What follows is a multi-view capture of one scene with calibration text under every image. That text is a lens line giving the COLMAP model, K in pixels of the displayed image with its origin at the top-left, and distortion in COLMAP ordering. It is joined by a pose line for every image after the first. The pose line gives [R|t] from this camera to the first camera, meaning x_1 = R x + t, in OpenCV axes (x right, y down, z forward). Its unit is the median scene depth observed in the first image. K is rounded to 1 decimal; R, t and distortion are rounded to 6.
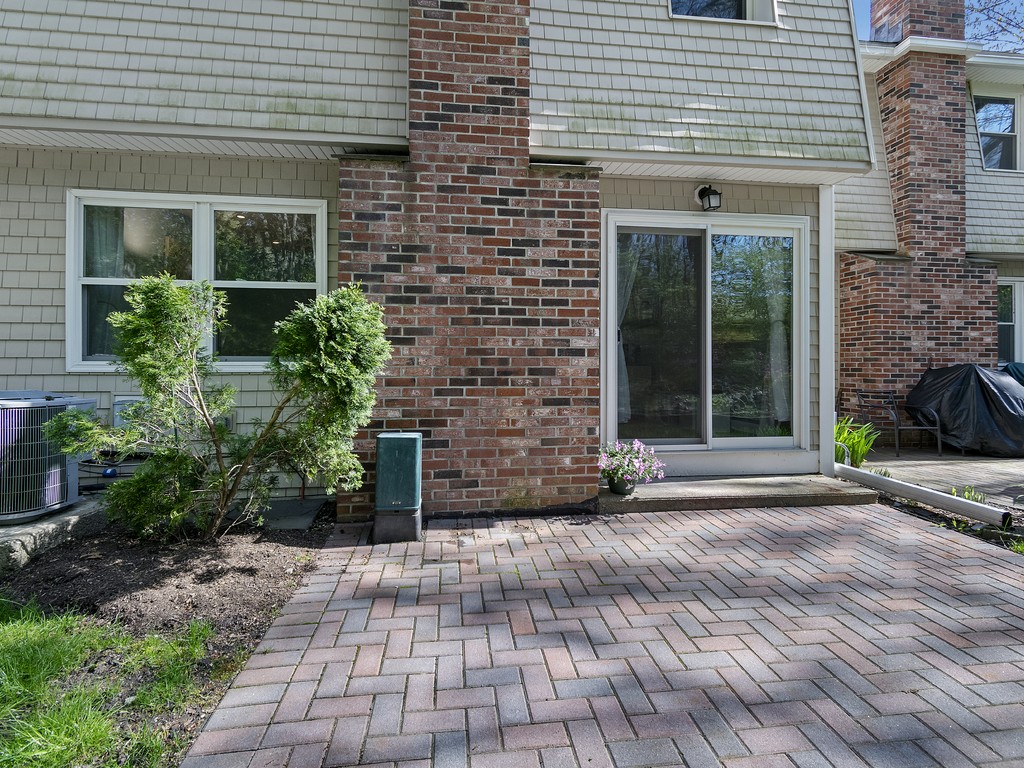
lens RADIAL K [[523.6, 0, 510.7], [0, 523.6, 365.6], [0, 0, 1]] dist [0.001396, -0.000622]
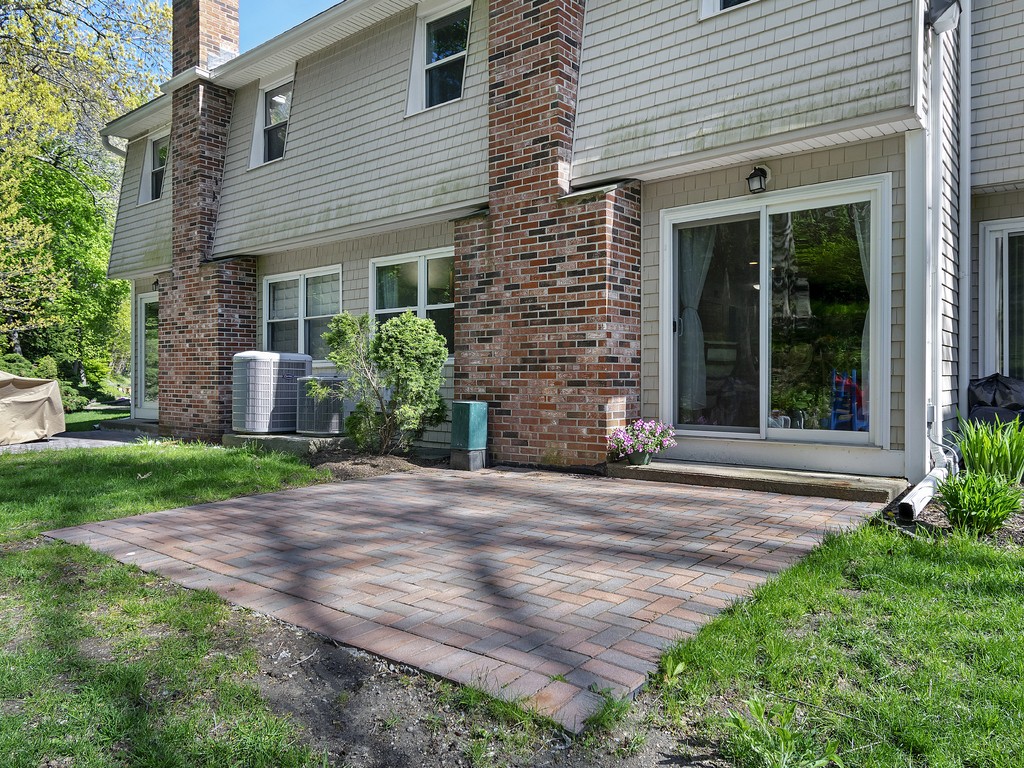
lens RADIAL K [[731.2, 0, 512.0], [0, 731.2, 384.0], [0, 0, 1]] dist [0.000874, 0.004828]
pose [[0.686185, 0.003904, -0.727417, 1.271788], [0.003355, 0.999958, 0.008531, 0.055713], [0.727420, -0.008294, 0.686143, -0.321683]]
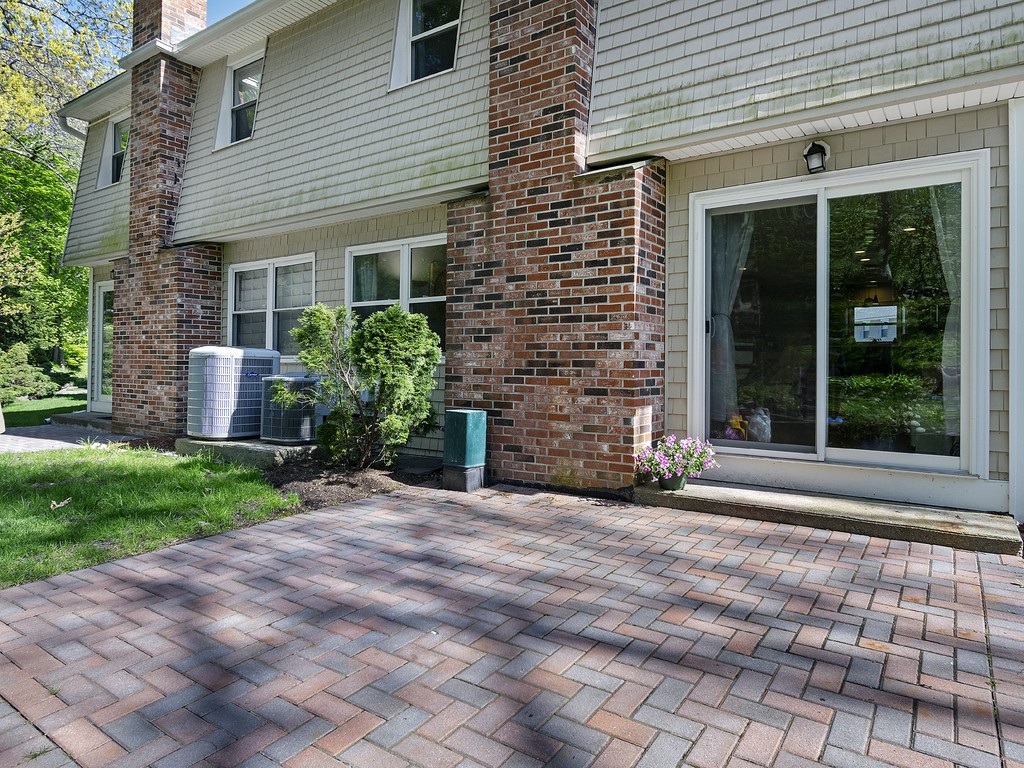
lens RADIAL K [[615.5, 0, 516.6], [0, 615.5, 359.5], [0, 0, 1]] dist [0.002469, -0.002340]
pose [[0.750084, -0.000117, -0.661343, 0.810165], [-0.004323, 0.999978, -0.005079, 0.009953], [0.661329, 0.006669, 0.750067, -0.058146]]
